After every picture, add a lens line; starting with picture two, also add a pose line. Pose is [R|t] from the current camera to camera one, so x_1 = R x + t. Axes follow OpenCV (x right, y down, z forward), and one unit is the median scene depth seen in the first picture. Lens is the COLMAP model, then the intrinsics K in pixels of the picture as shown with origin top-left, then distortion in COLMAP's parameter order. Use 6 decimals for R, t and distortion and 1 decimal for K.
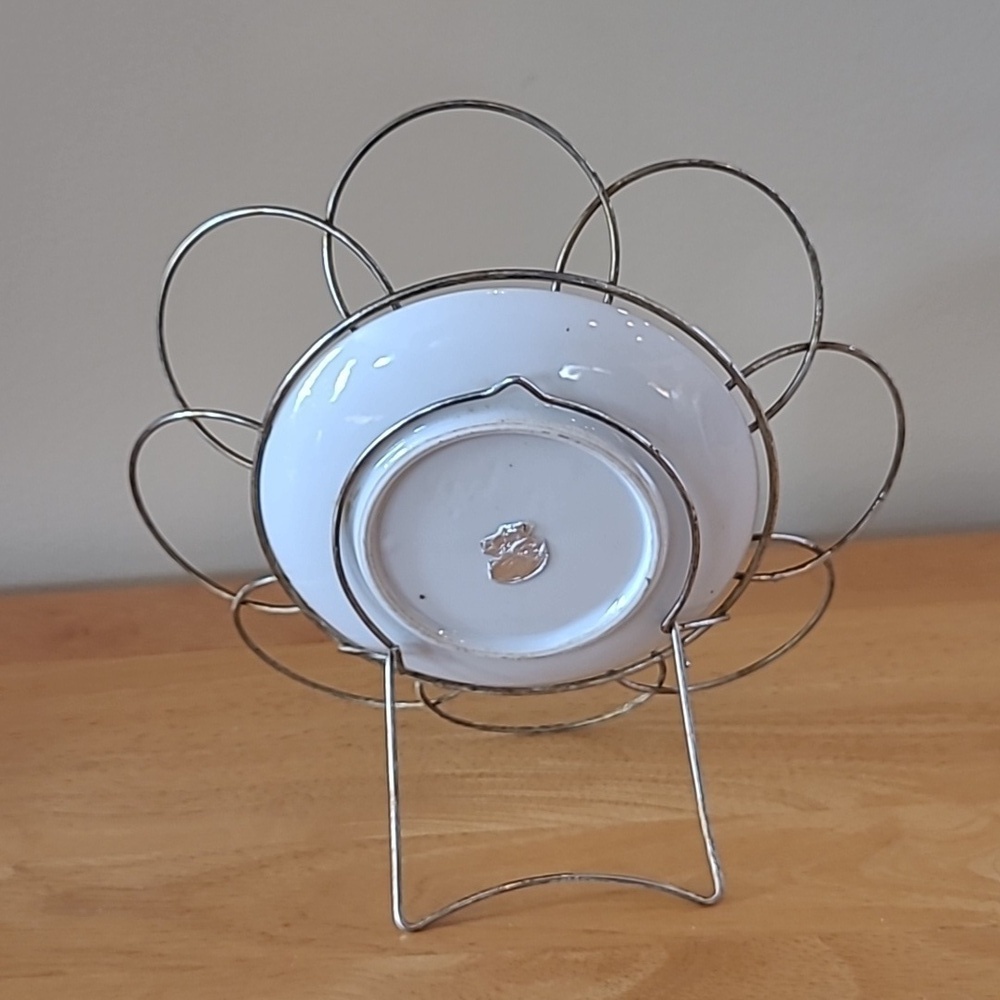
lens RADIAL K [[1803.1, 0, 509.5], [0, 1803.1, 500.3], [0, 0, 1]] dist [-0.071814, 0.000000]
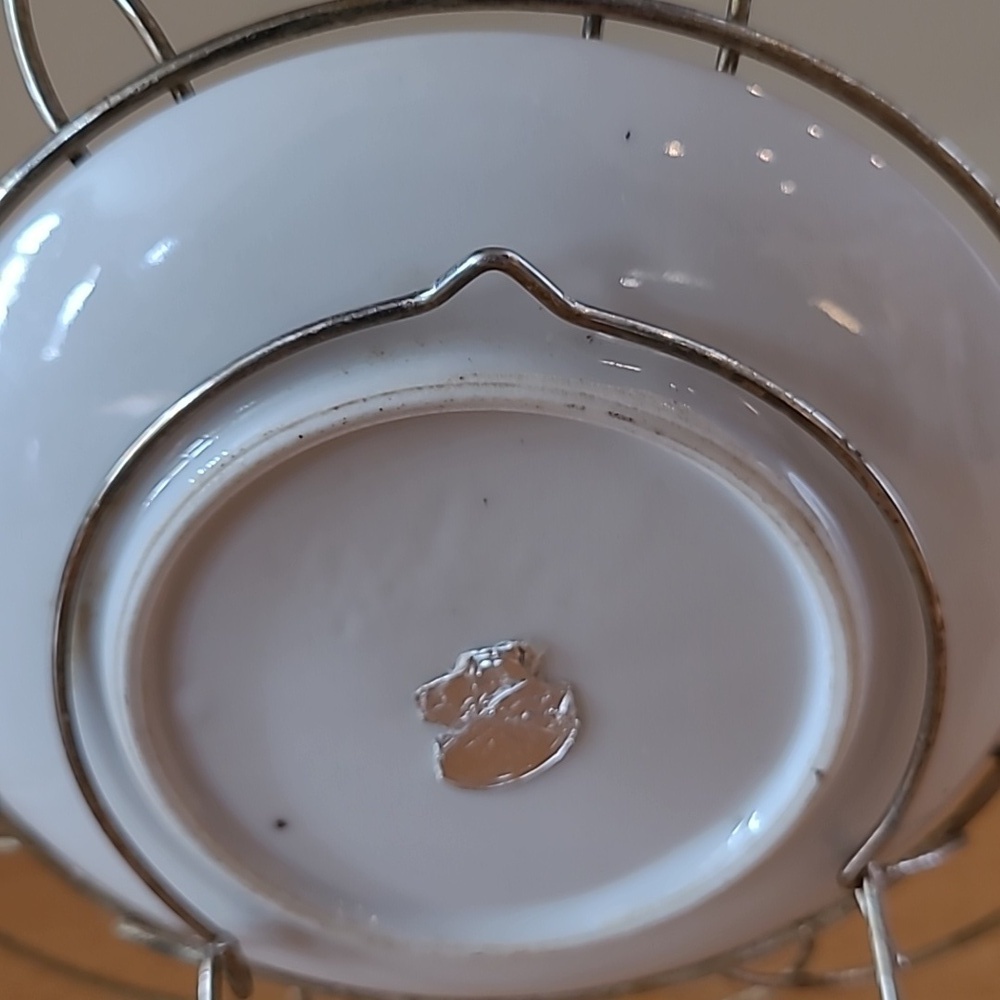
lens RADIAL K [[1803.1, 0, 491.2], [0, 1803.1, 505.4], [0, 0, 1]] dist [-0.071814, 0.000000]
pose [[0.999715, -0.020416, 0.012410, -0.002751], [0.021130, 0.997945, -0.060484, 0.005667], [-0.011149, 0.060729, 0.998092, 0.583036]]
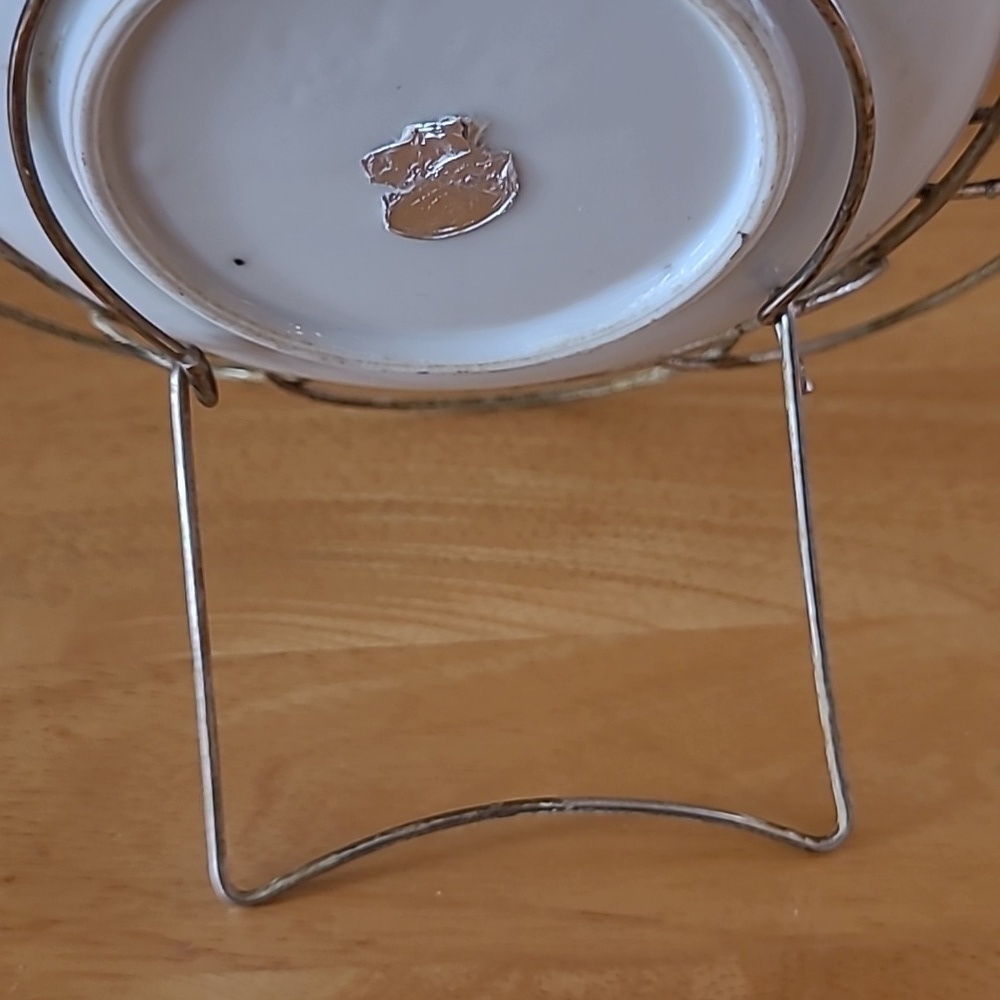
lens RADIAL K [[1803.1, 0, 509.5], [0, 1803.1, 519.1], [0, 0, 1]] dist [-0.071814, 0.000000]
pose [[0.999656, -0.001710, 0.026156, 0.007565], [-0.008289, 0.926029, 0.377362, -0.057949], [-0.024867, -0.377449, 0.925696, 0.567105]]
